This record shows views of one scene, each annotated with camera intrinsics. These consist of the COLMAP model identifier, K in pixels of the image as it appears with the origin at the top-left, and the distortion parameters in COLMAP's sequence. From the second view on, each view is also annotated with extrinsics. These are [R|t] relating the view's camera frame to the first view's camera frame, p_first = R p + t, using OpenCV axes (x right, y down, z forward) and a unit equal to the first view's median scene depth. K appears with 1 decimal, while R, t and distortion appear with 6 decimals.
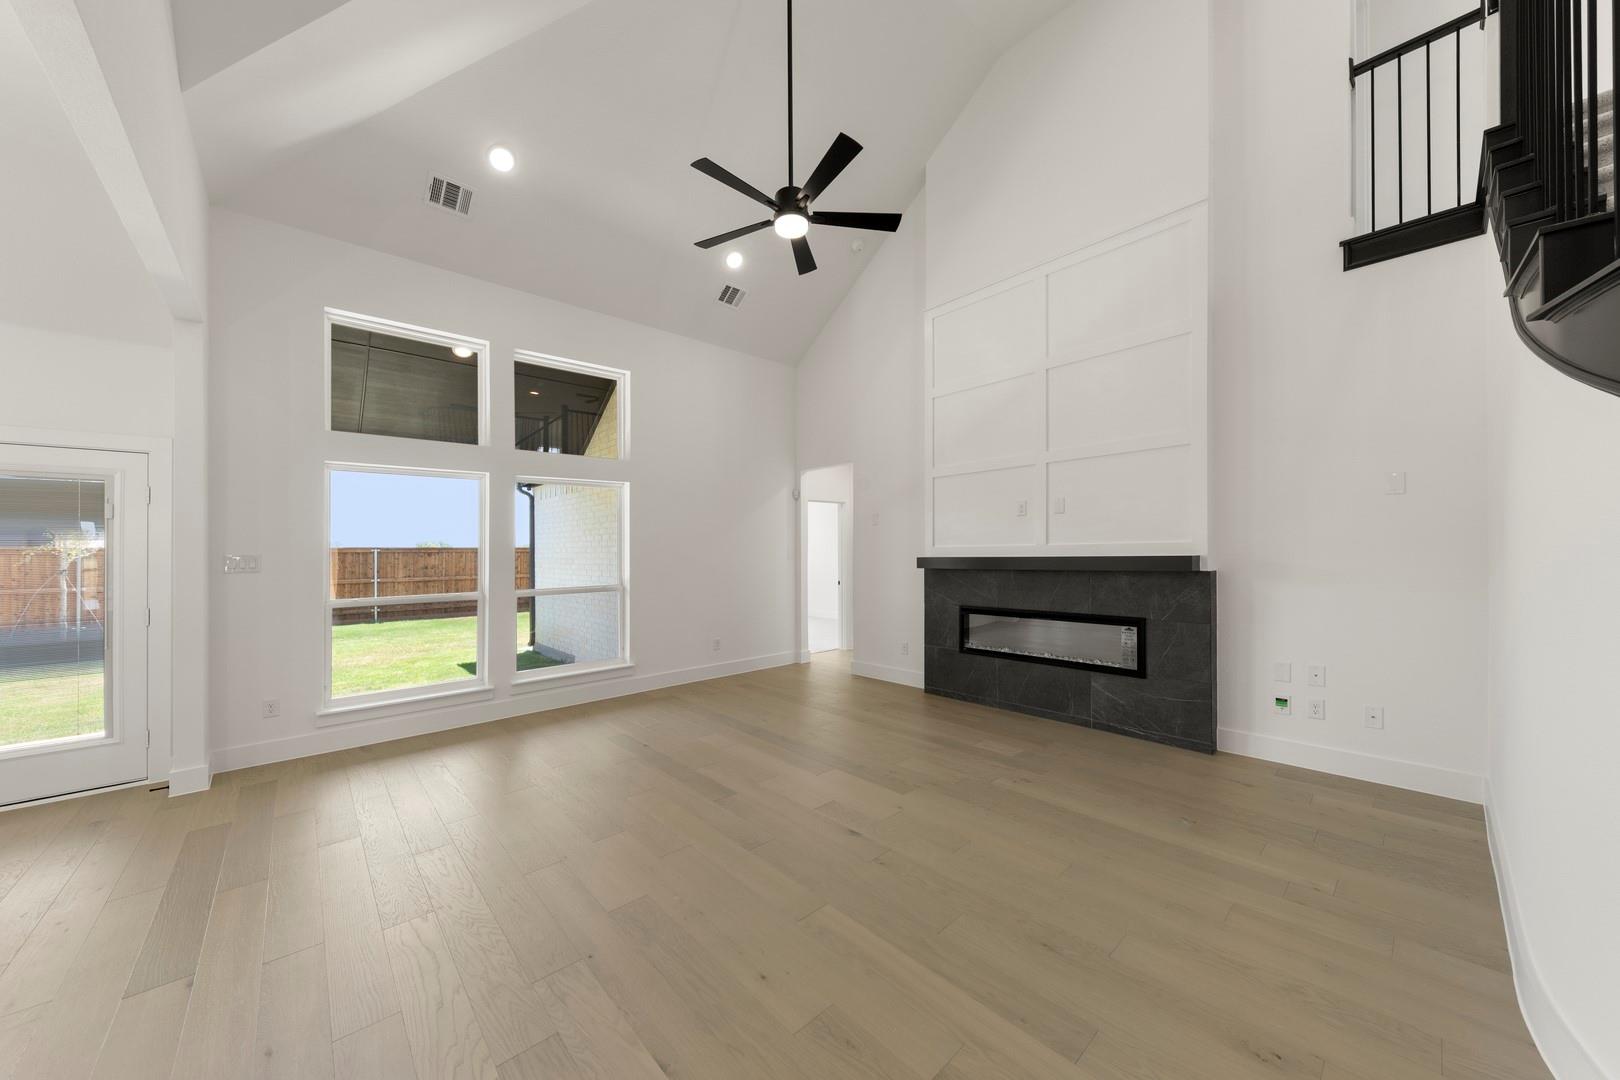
lens RADIAL K [[559.7, 0, 808.5], [0, 559.7, 546.3], [0, 0, 1]] dist [0.002004, -0.000924]
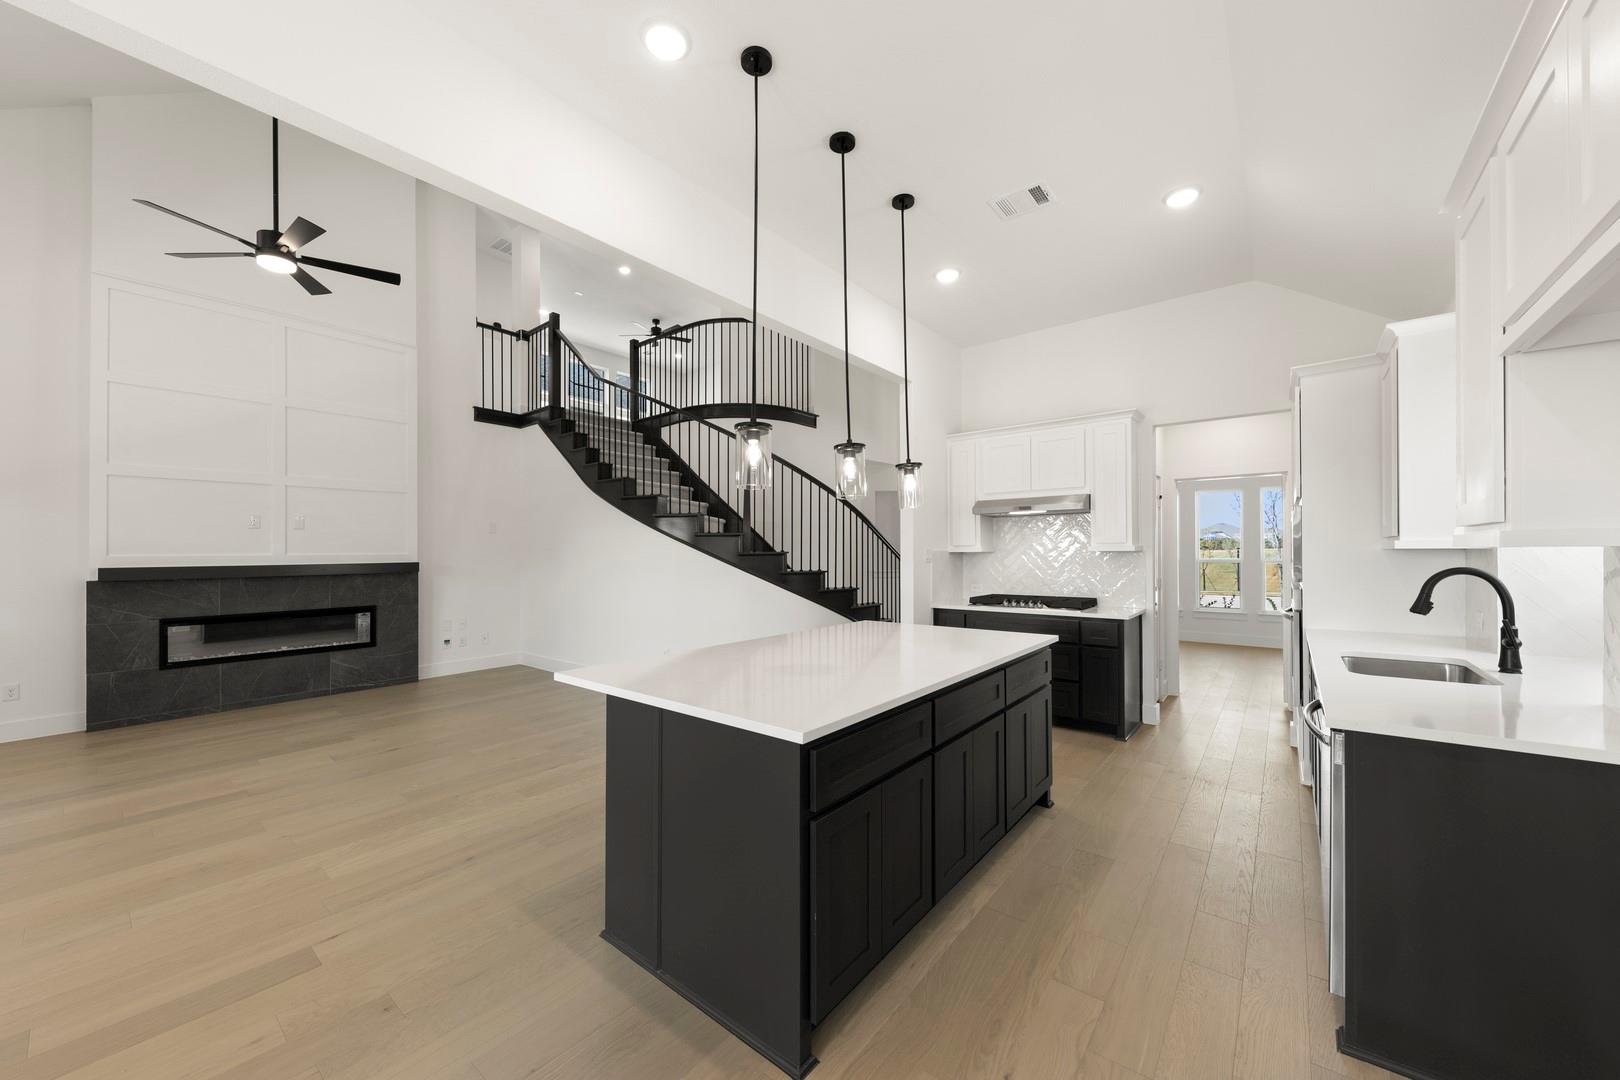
lens RADIAL K [[590.4, 0, 799.9], [0, 590.4, 546.1], [0, 0, 1]] dist [-0.001849, -0.000893]
pose [[-0.132465, 0.025188, 0.990868, -0.845298], [-0.000662, 0.999675, -0.025500, 0.008529], [-0.991187, -0.004034, -0.132405, 0.077987]]
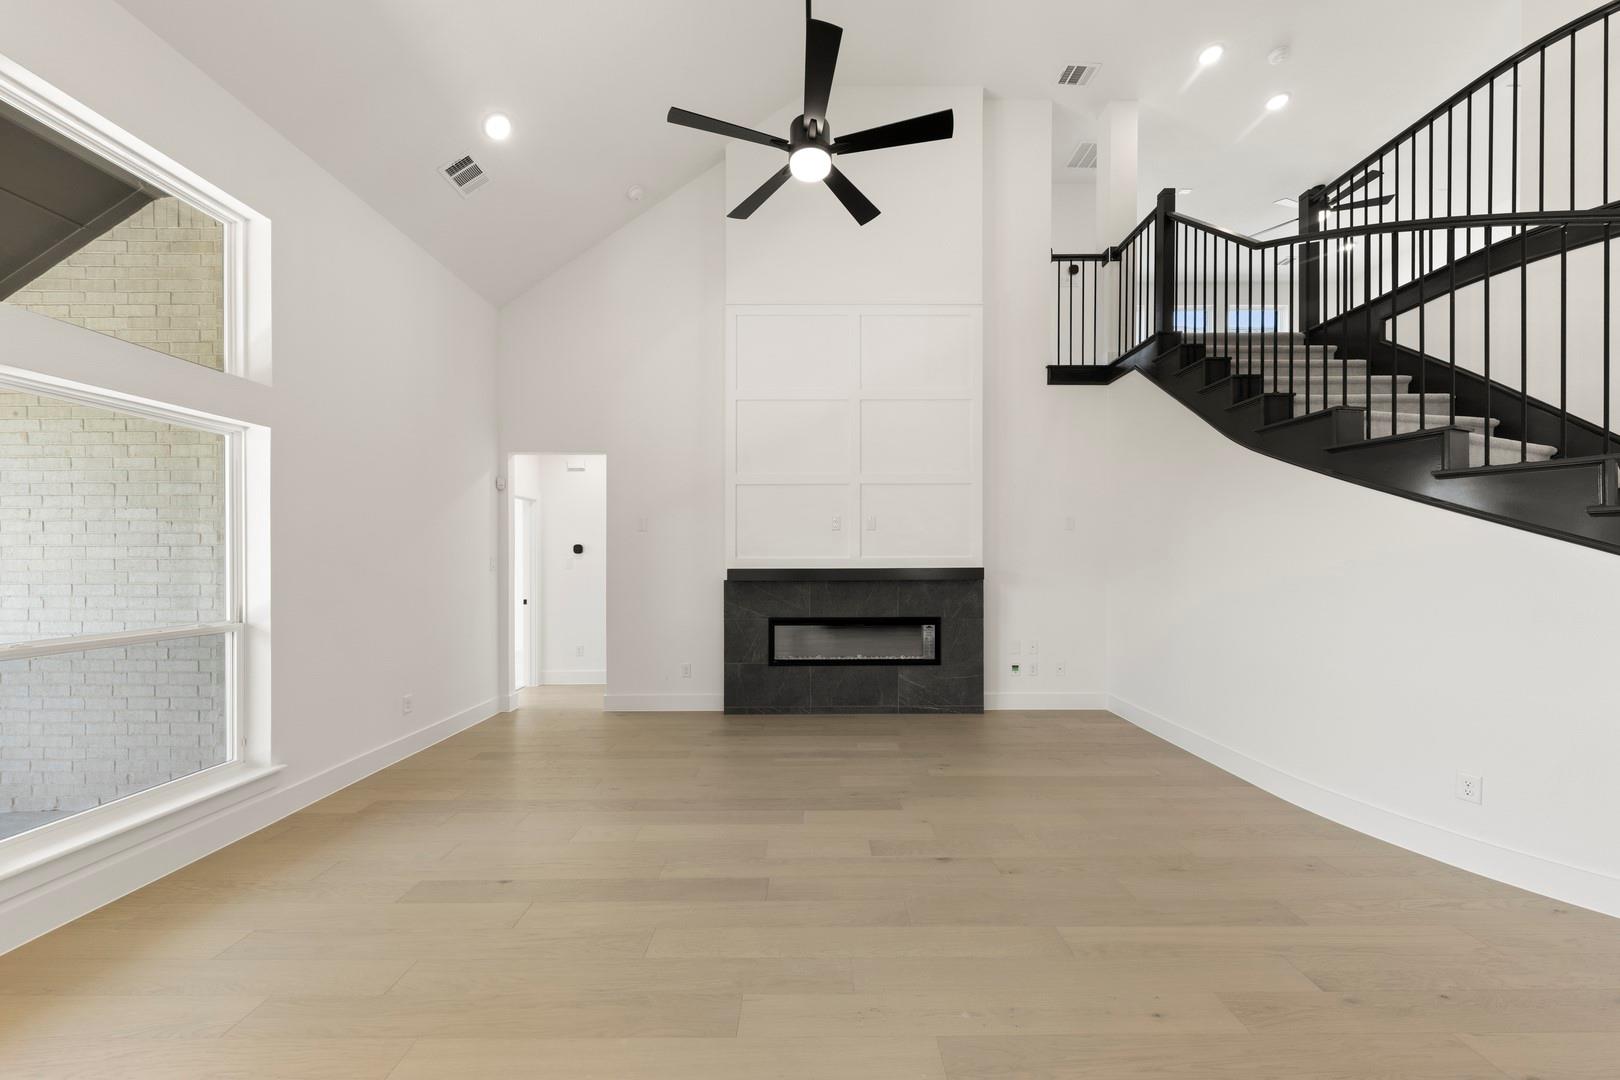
lens RADIAL K [[559.7, 0, 818.7], [0, 559.7, 563.6], [0, 0, 1]] dist [0.002004, -0.000924]
pose [[0.672408, 0.008490, 0.740132, -0.402012], [-0.014590, 0.999892, 0.001785, 0.007251], [-0.740037, -0.011999, 0.672459, 0.277013]]
